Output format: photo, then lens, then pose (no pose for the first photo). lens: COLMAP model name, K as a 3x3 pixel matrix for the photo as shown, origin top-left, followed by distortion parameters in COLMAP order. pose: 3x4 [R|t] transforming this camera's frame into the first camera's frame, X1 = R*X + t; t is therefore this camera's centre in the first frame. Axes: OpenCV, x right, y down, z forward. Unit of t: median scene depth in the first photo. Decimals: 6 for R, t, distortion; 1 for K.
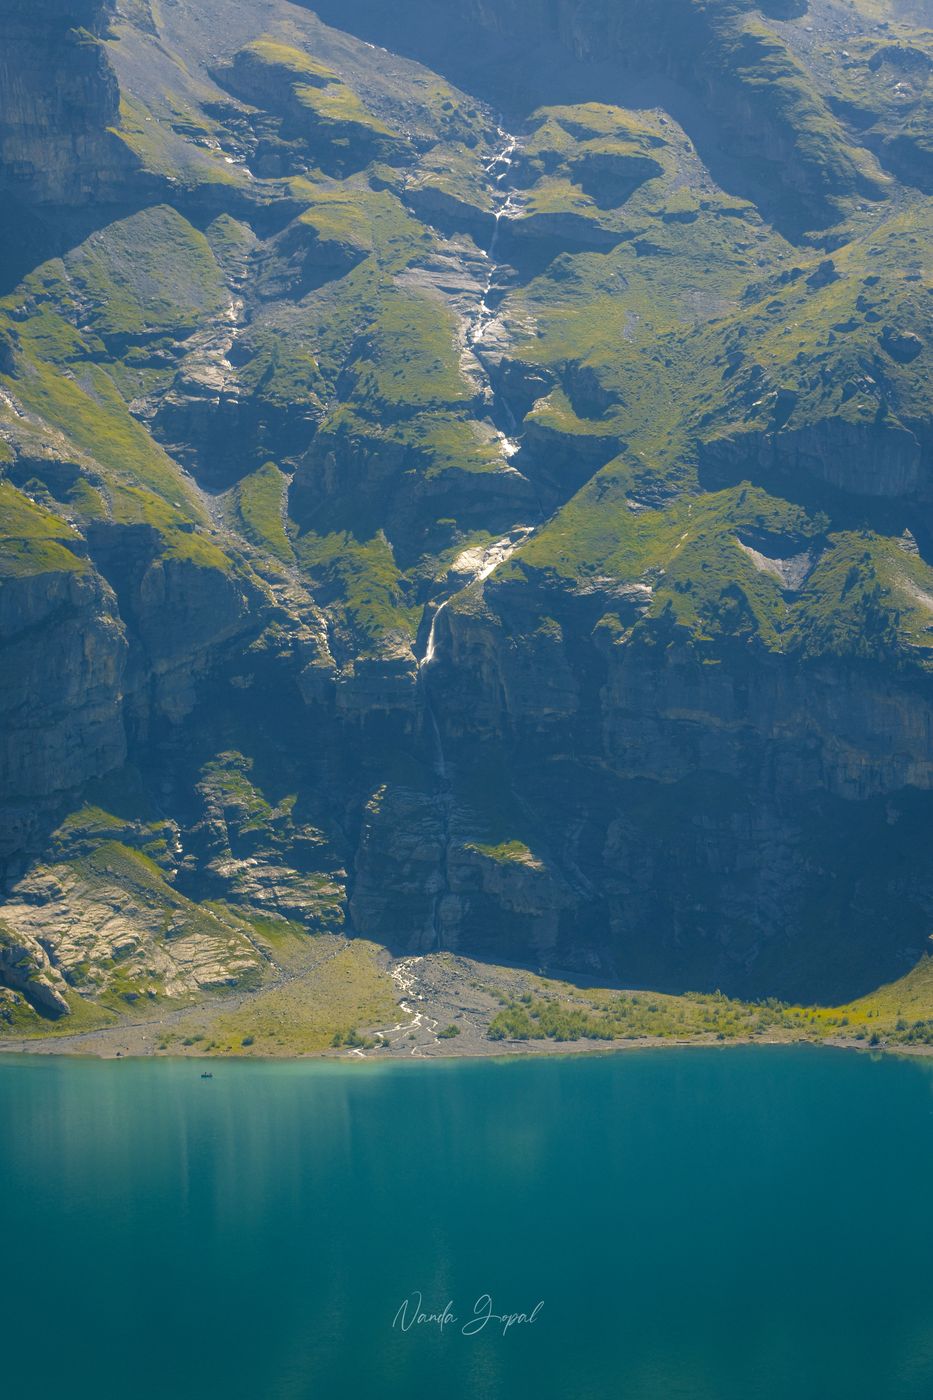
lens RADIAL K [[3307.5, 0, 466.5], [0, 3307.5, 700.0], [0, 0, 1]] dist [-0.374513, -0.286613]
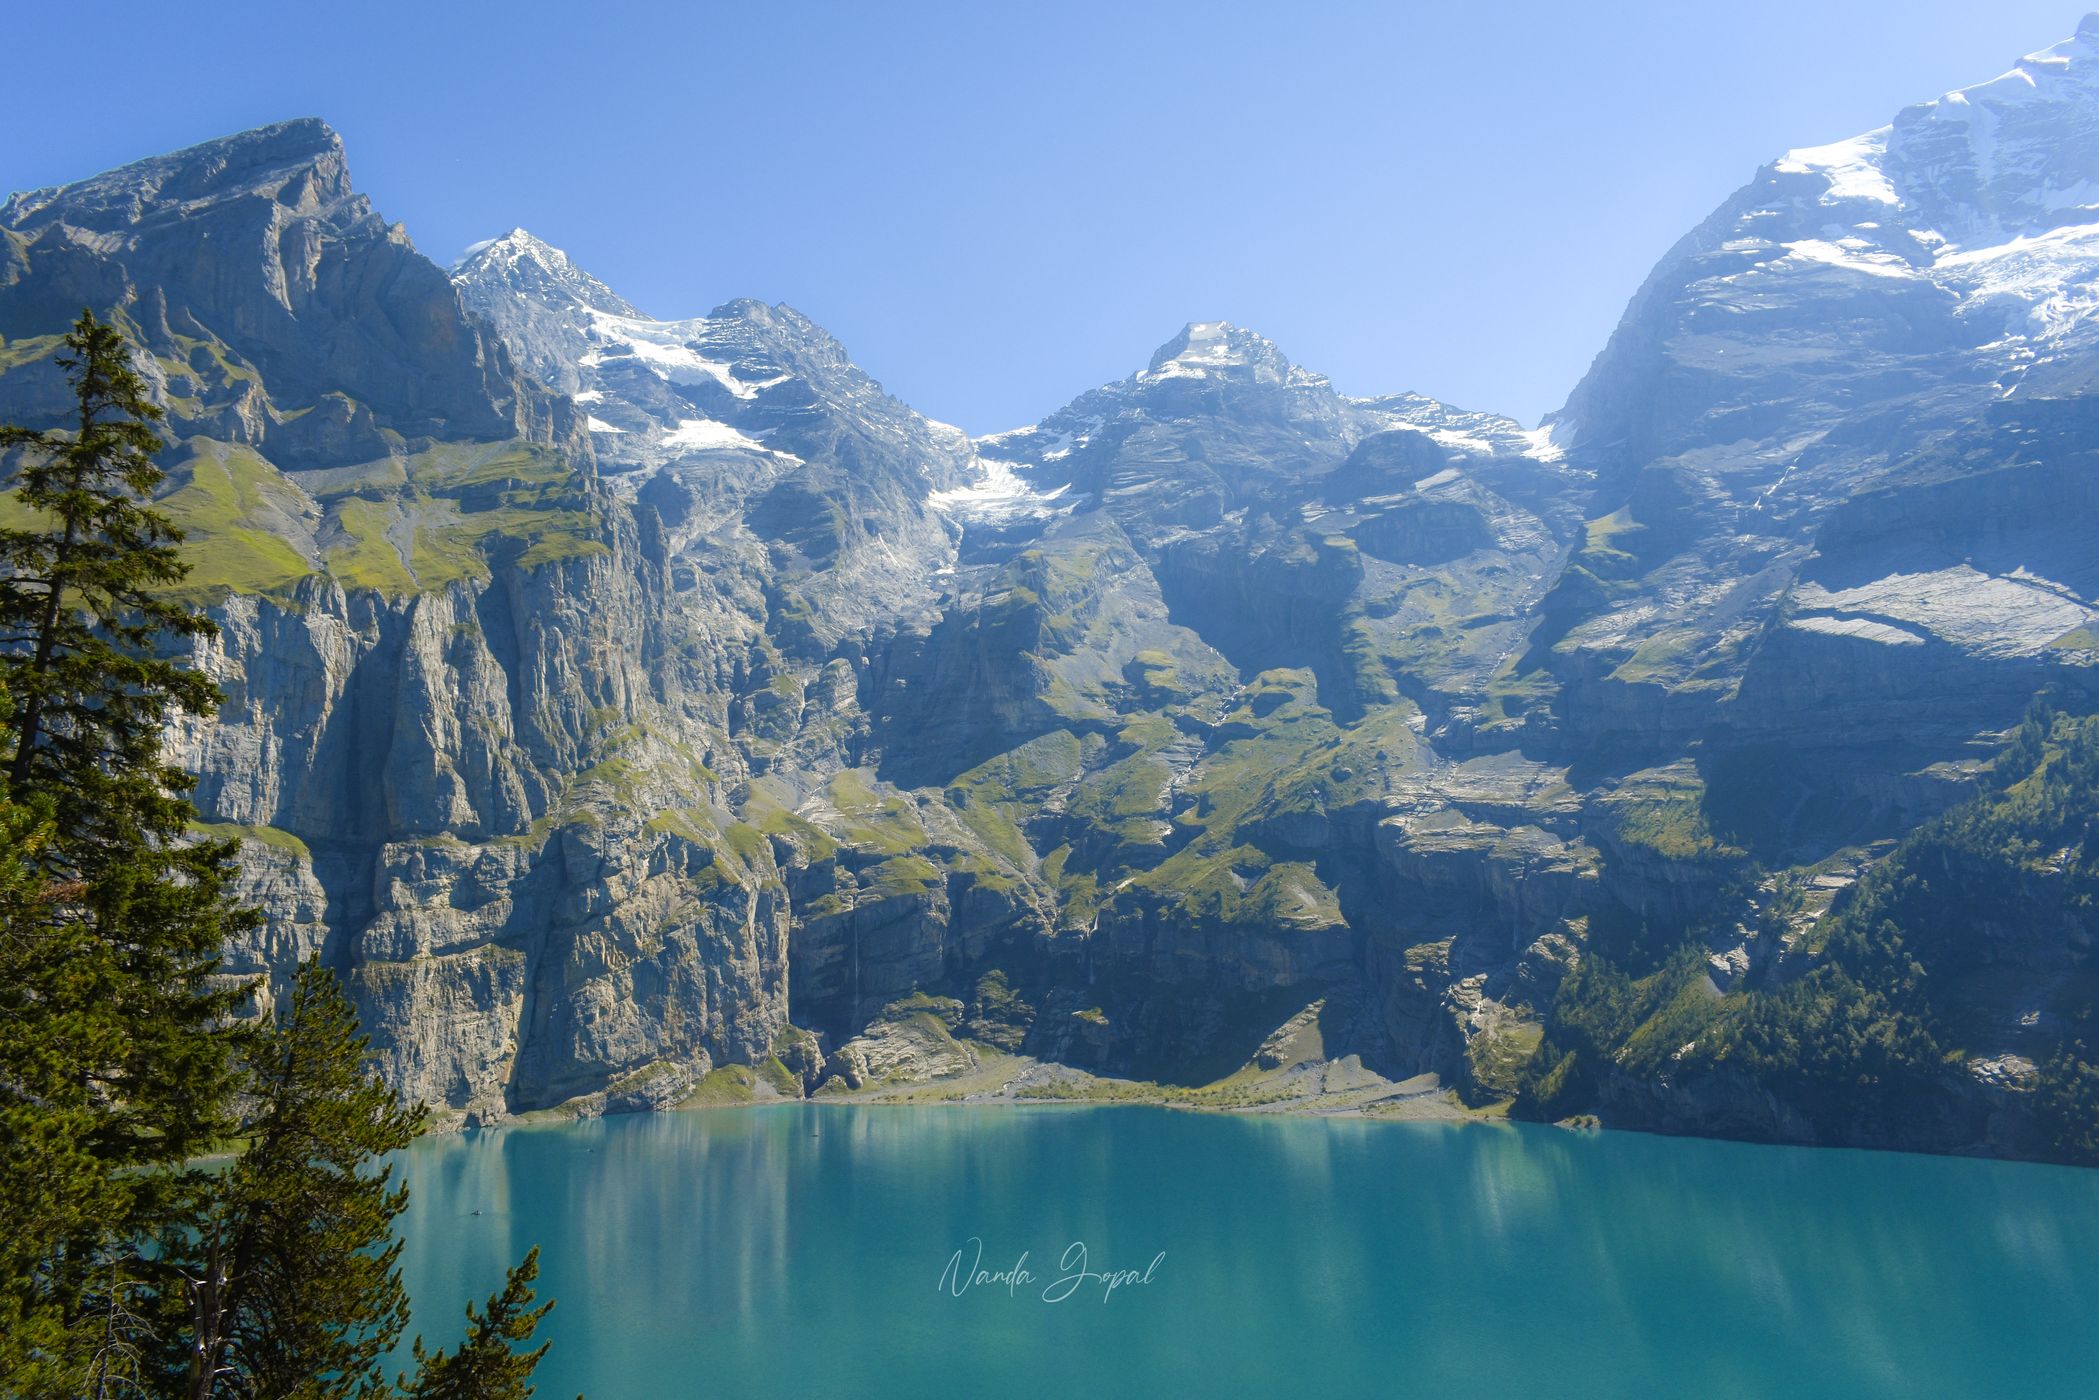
lens RADIAL K [[1619.3, 0, 1040.0], [0, 1619.3, 708.1], [0, 0, 1]] dist [0.111510, -0.002601]
pose [[0.934397, -0.069753, -0.349338, 0.318642], [0.011577, 0.986071, -0.165924, 0.019786], [0.356045, 0.150995, 0.922189, -0.032442]]
